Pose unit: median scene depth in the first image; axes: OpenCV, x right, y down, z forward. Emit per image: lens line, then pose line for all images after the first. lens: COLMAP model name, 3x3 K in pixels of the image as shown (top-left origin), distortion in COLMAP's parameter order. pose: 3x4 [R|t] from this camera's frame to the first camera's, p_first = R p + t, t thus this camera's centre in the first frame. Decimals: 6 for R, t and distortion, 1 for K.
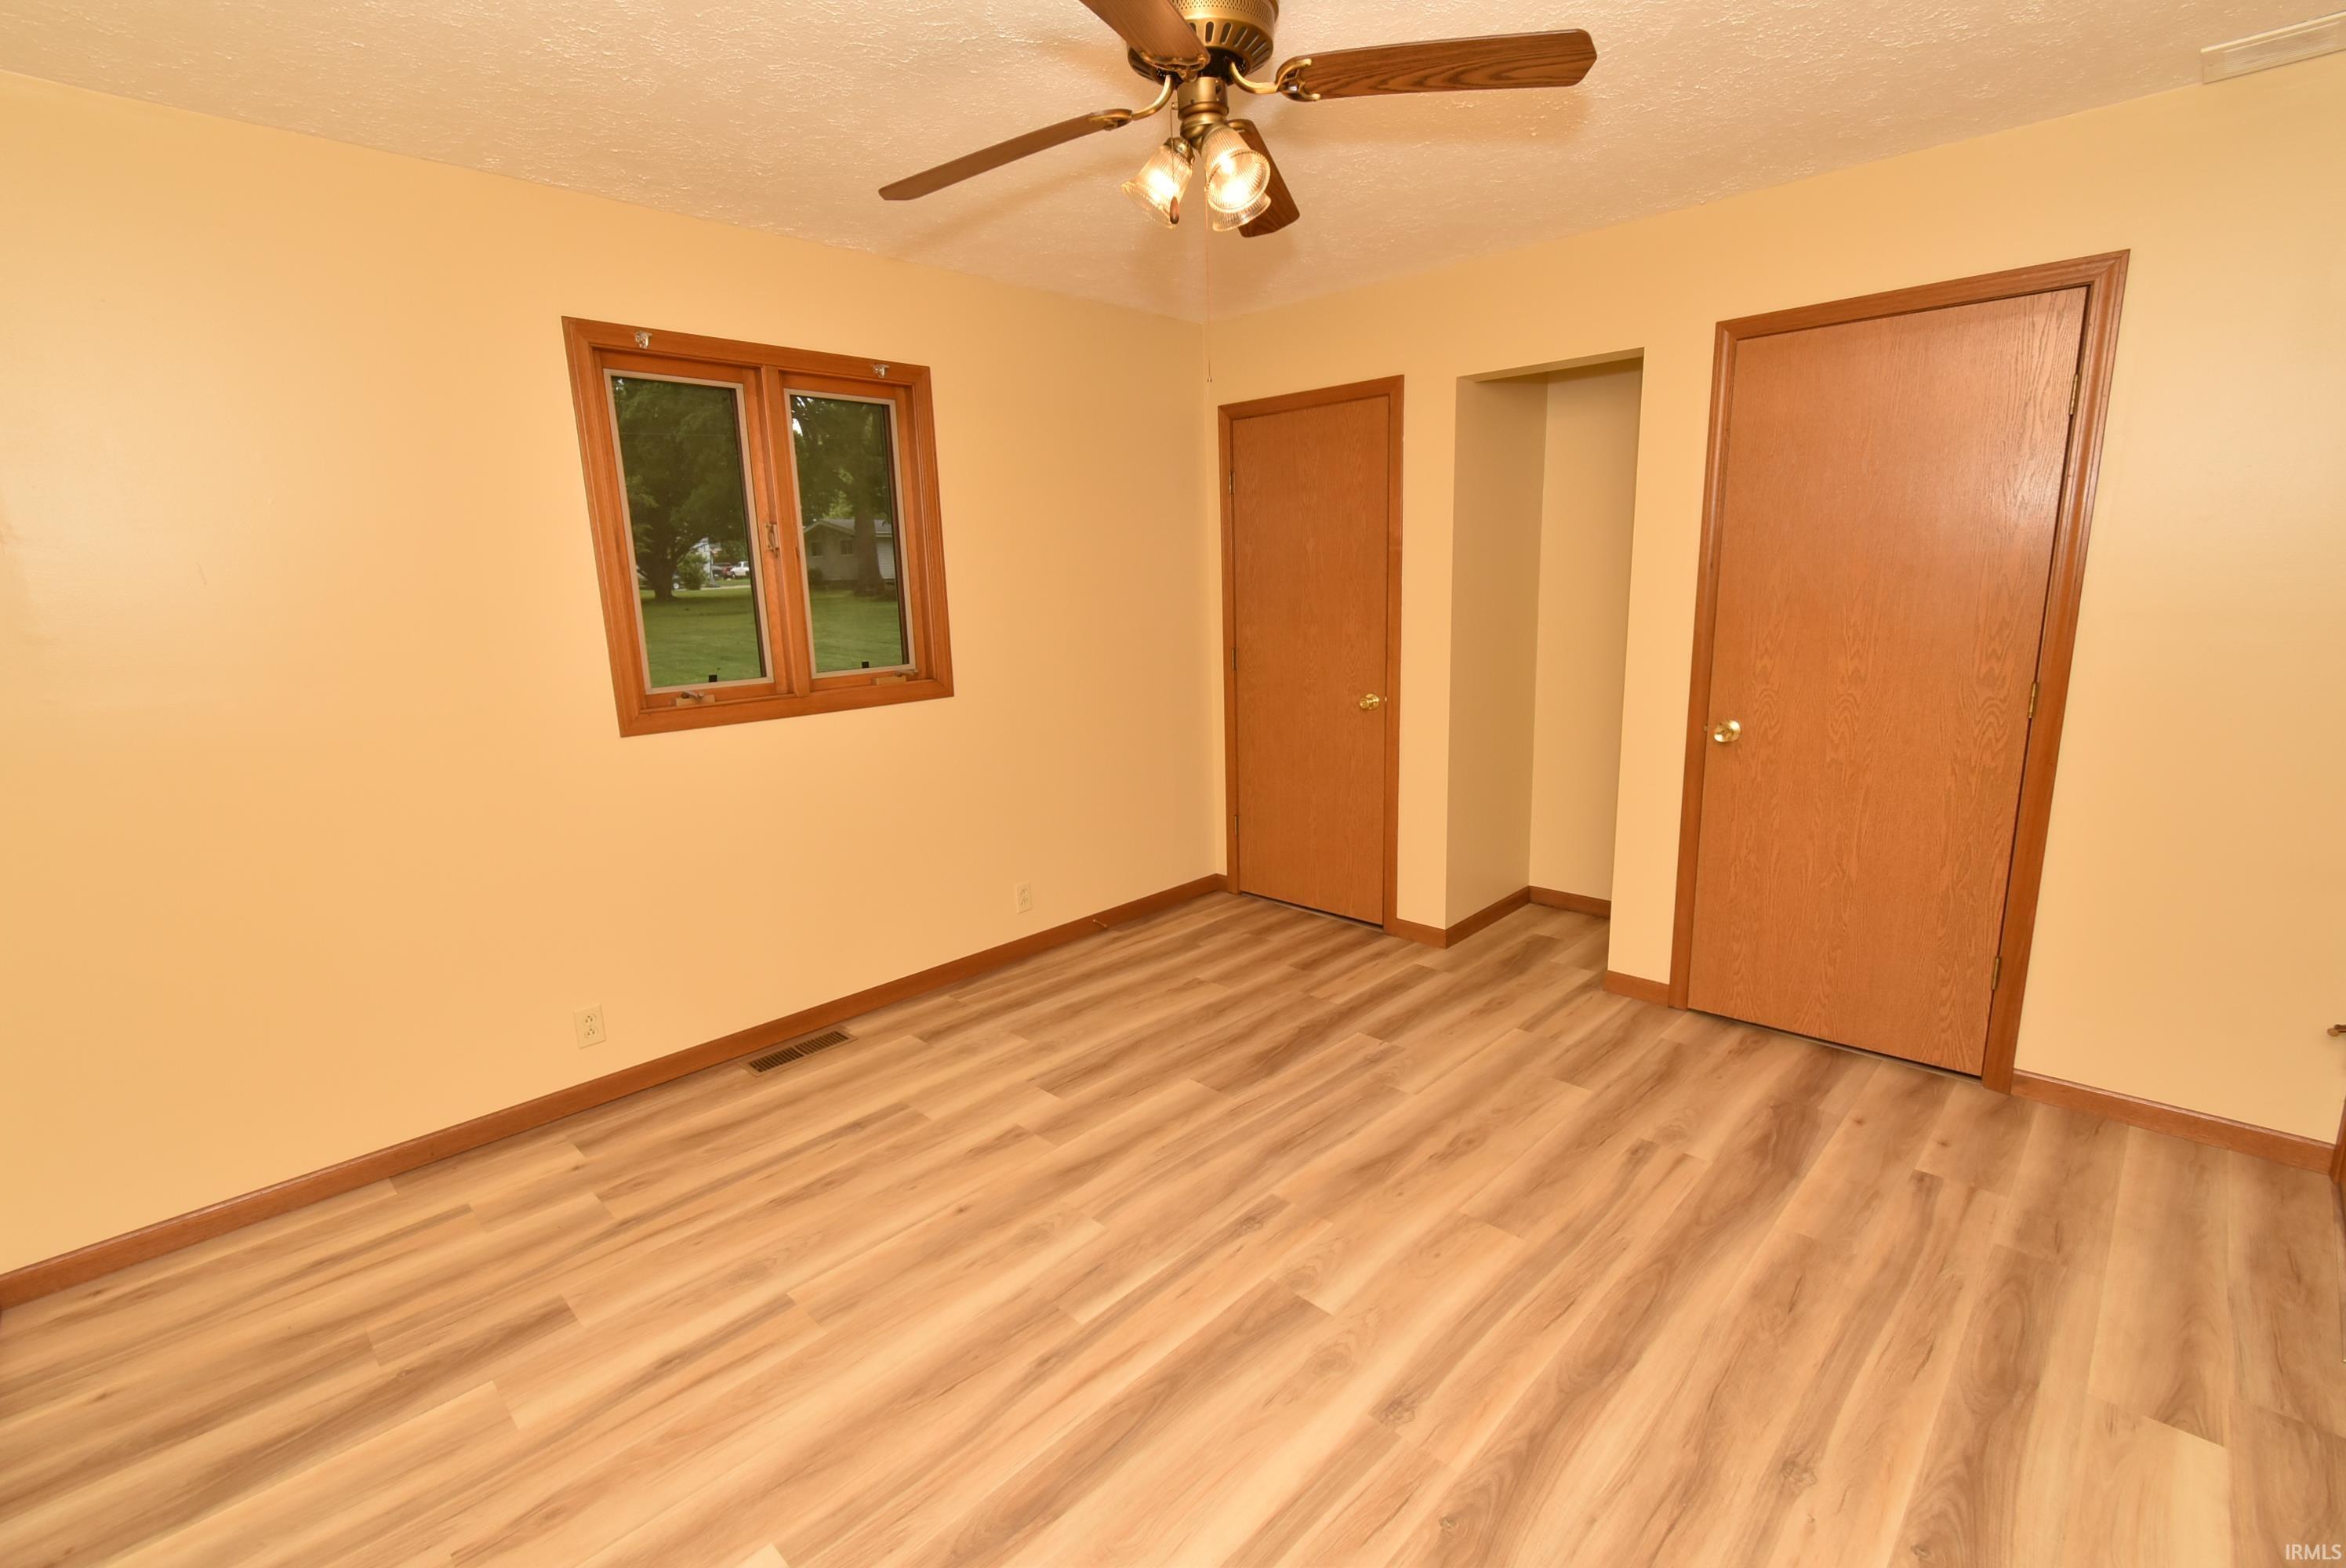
lens RADIAL K [[1037.9, 0, 1174.8], [0, 1037.9, 779.8], [0, 0, 1]] dist [0.001471, -0.002081]
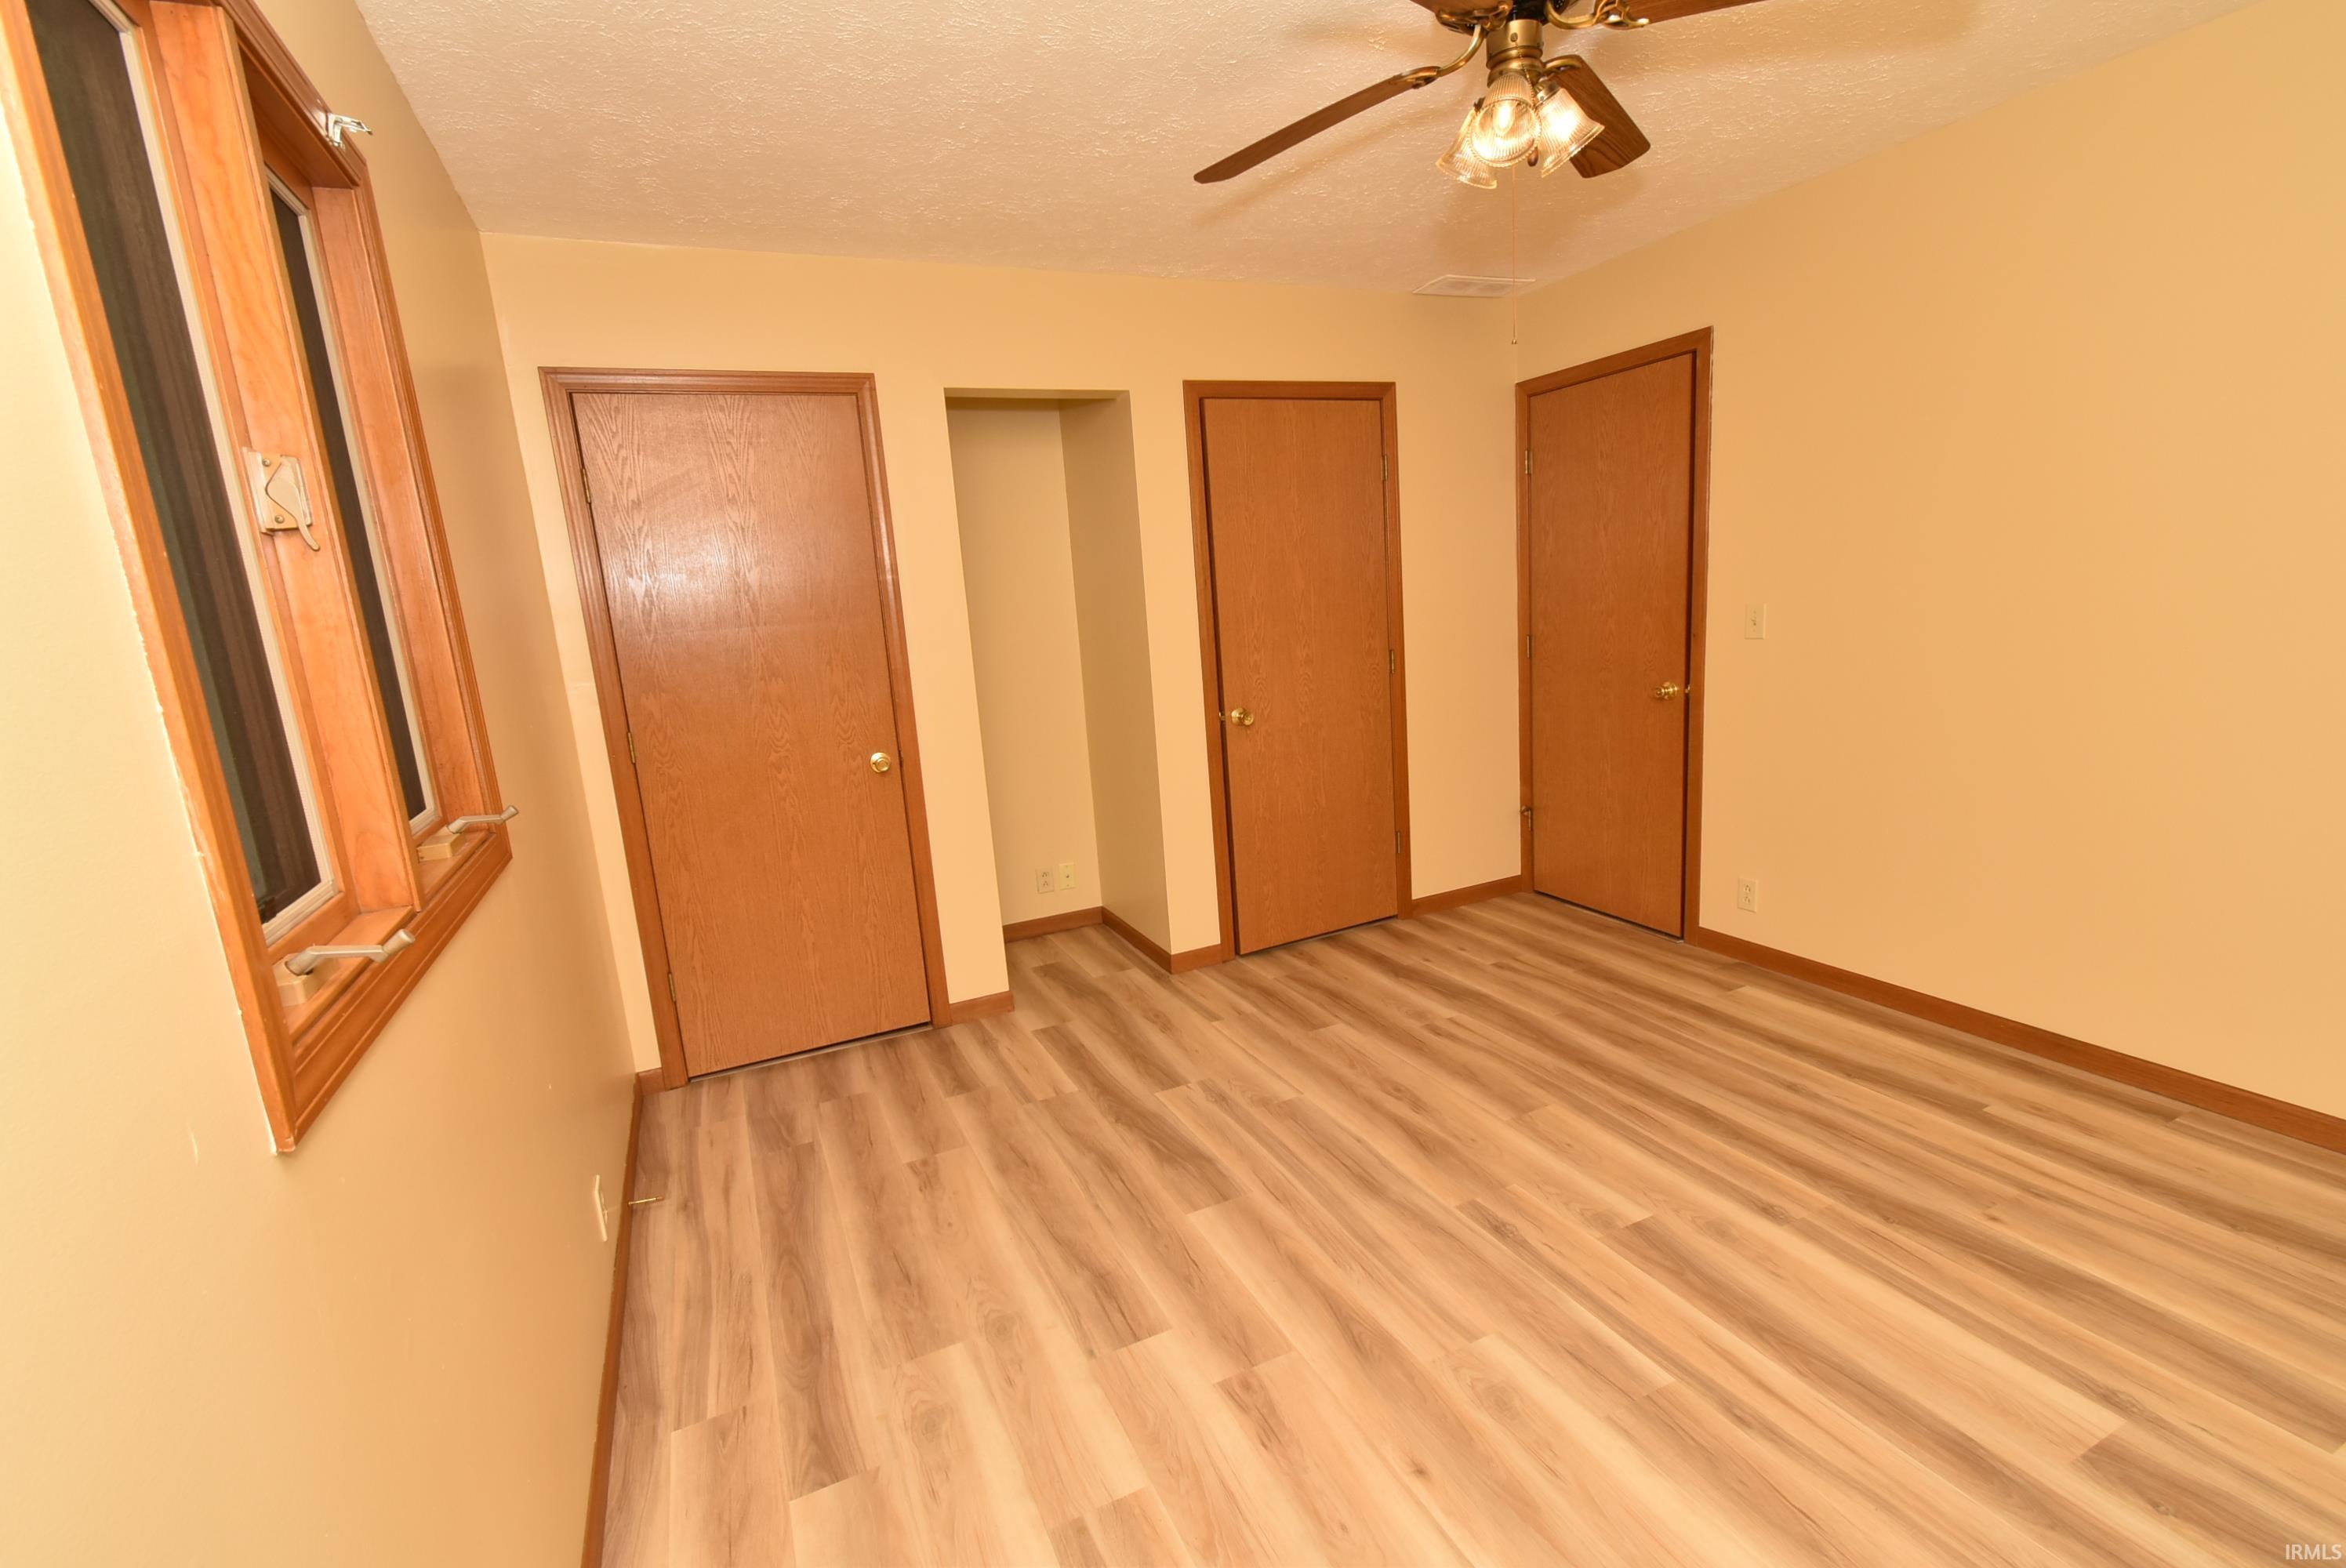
lens RADIAL K [[1037.9, 0, 1150.6], [0, 1037.9, 803.4], [0, 0, 1]] dist [0.001471, -0.002081]
pose [[0.368559, -0.187594, 0.910479, -0.771762], [0.242623, 0.964891, 0.100592, -0.118798], [-0.897384, 0.183829, 0.401134, 0.759683]]
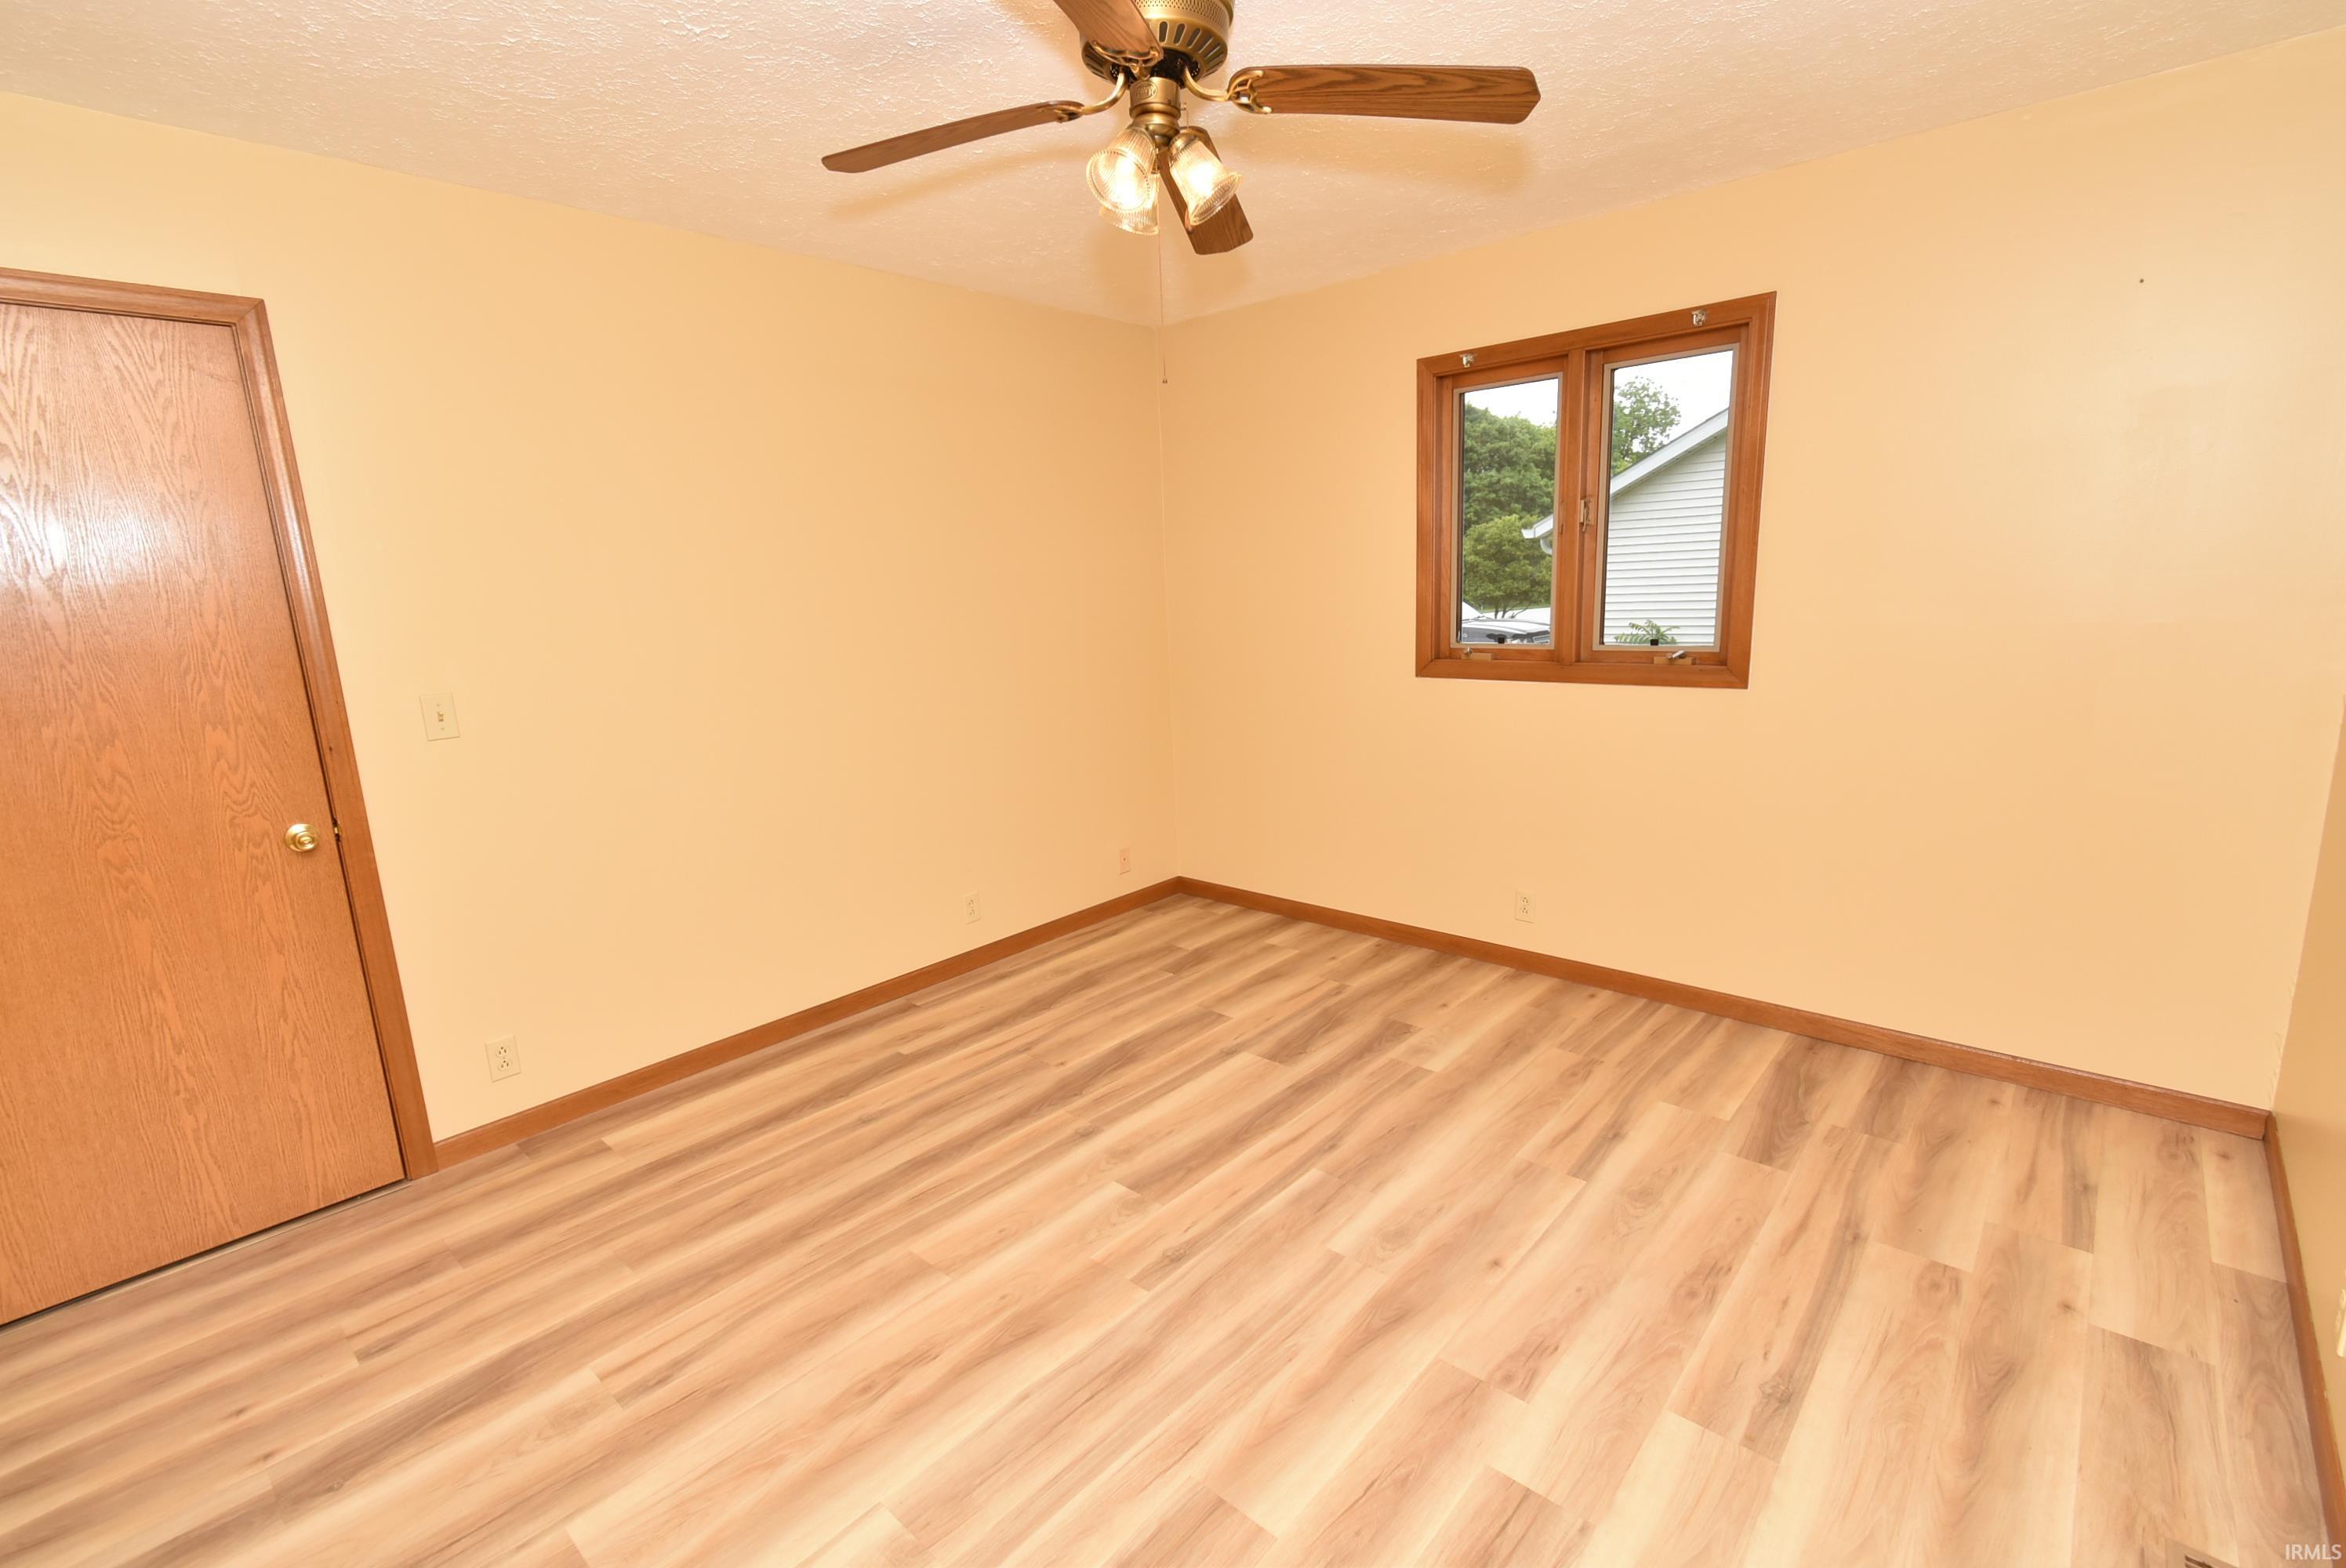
lens RADIAL K [[1037.9, 0, 1200.1], [0, 1037.9, 783.3], [0, 0, 1]] dist [0.001471, -0.002081]
pose [[-0.995718, 0.079985, -0.046347, 0.054342], [0.055980, 0.920693, 0.386251, -0.311326], [0.073565, 0.382003, -0.921228, 1.561124]]
